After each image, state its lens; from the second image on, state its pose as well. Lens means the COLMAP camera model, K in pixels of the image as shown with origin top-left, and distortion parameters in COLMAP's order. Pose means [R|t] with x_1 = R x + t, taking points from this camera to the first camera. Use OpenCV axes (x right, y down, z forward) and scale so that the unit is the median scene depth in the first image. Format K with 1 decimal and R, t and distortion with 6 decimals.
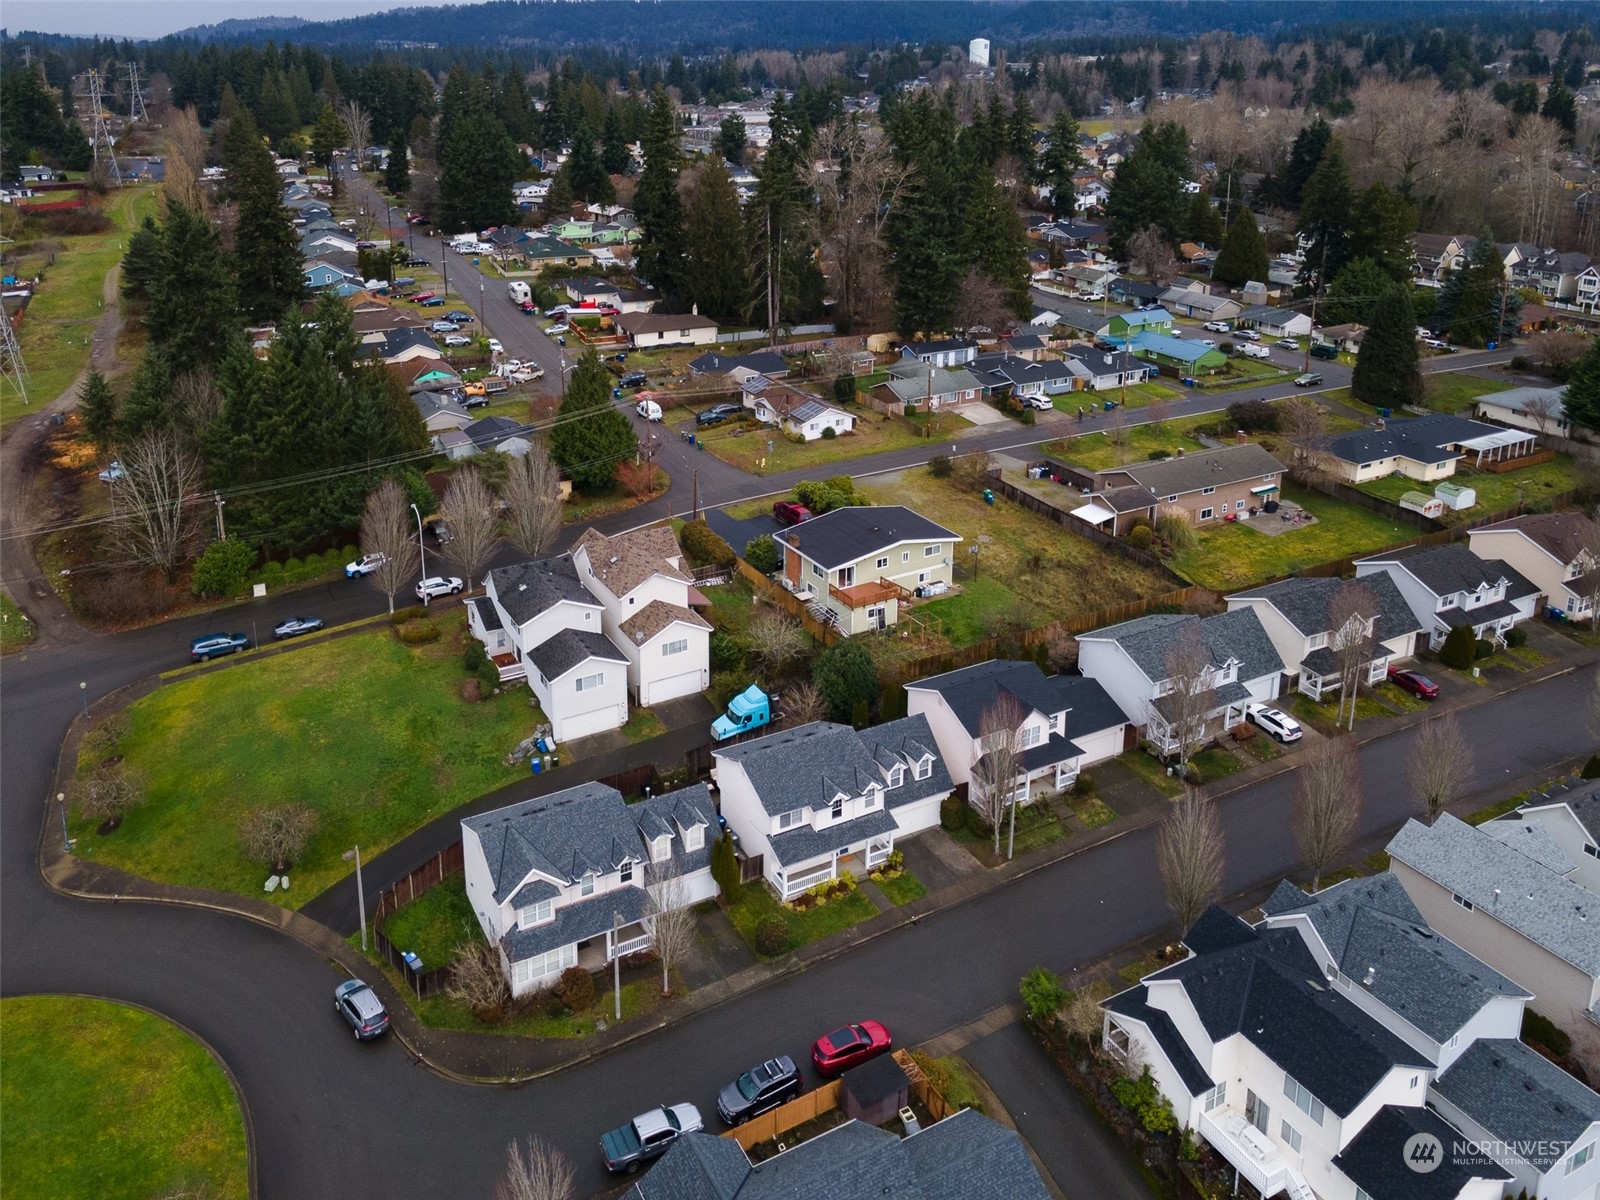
lens RADIAL K [[1247.6, 0, 740.0], [0, 1247.6, 354.1], [0, 0, 1]] dist [0.017672, 0.009186]
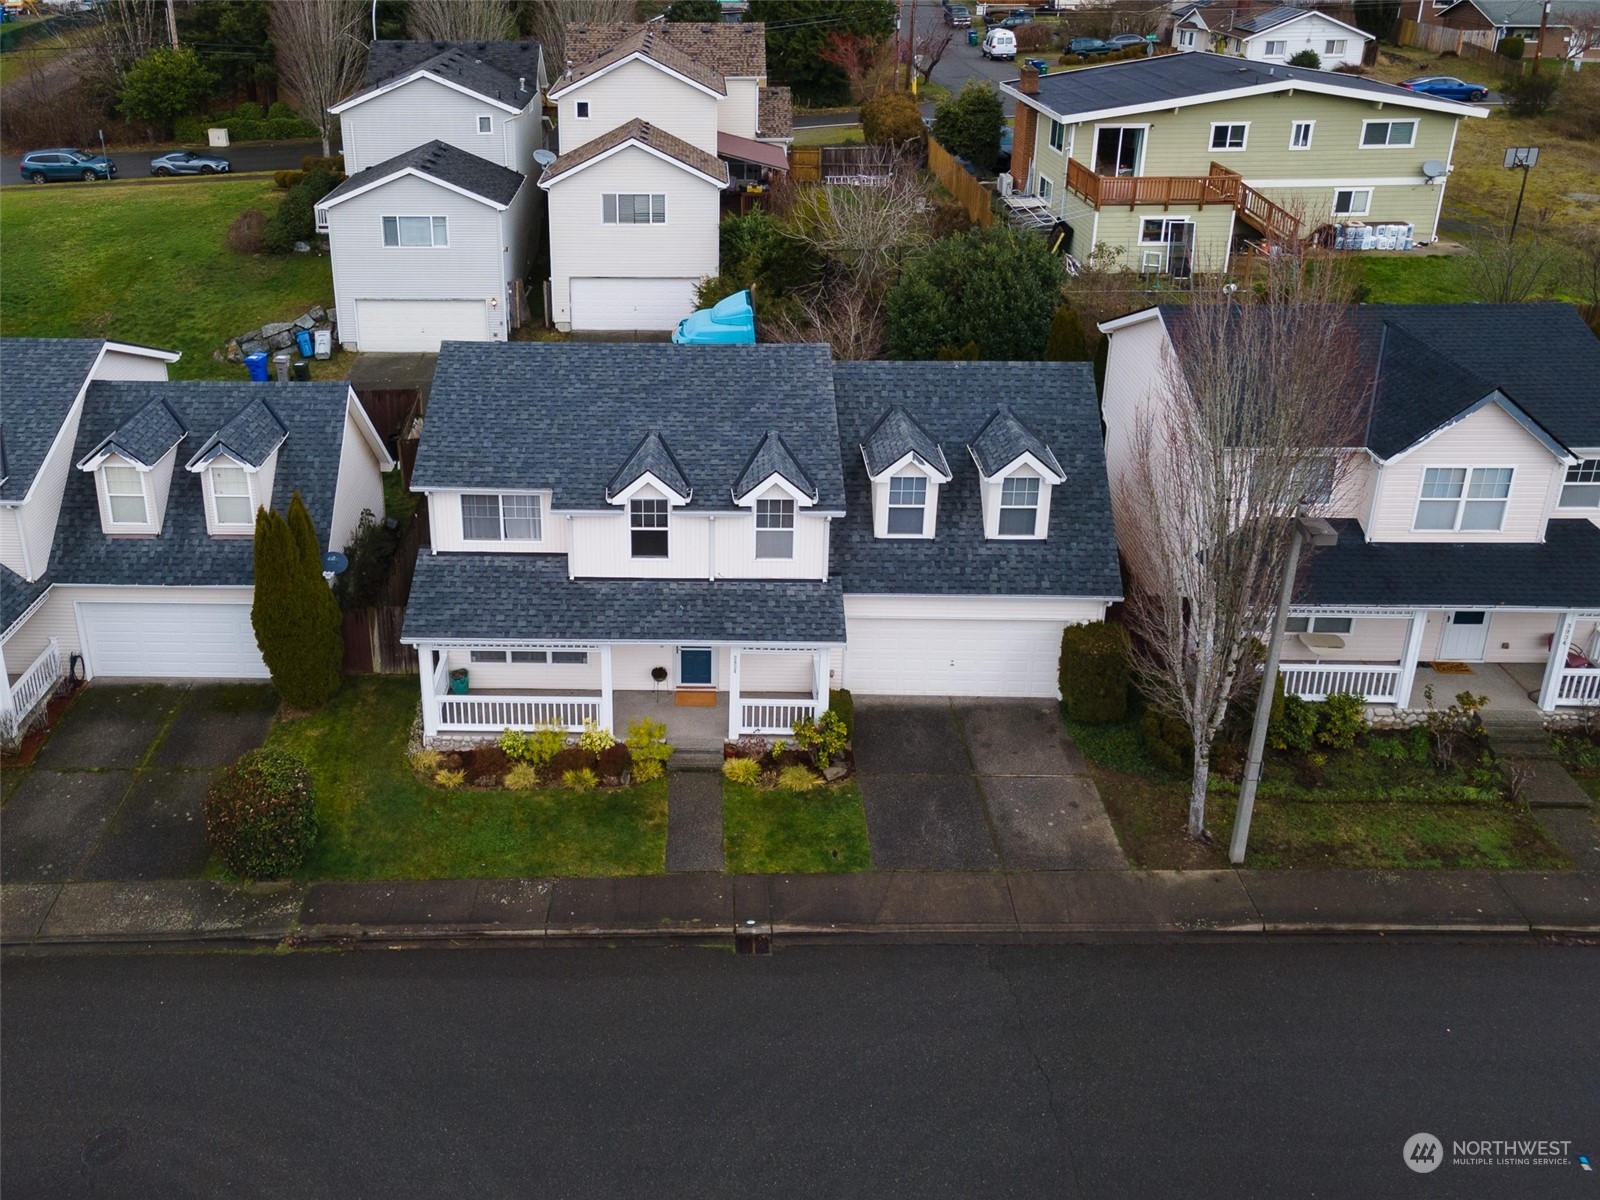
lens RADIAL K [[1339.8, 0, 670.9], [0, 1339.8, 401.1], [0, 0, 1]] dist [0.011776, -0.006453]
pose [[0.871588, 0.166584, -0.461069, 0.228150], [-0.113464, 0.983507, 0.140853, 0.280373], [0.476929, -0.070451, 0.876114, 0.700938]]
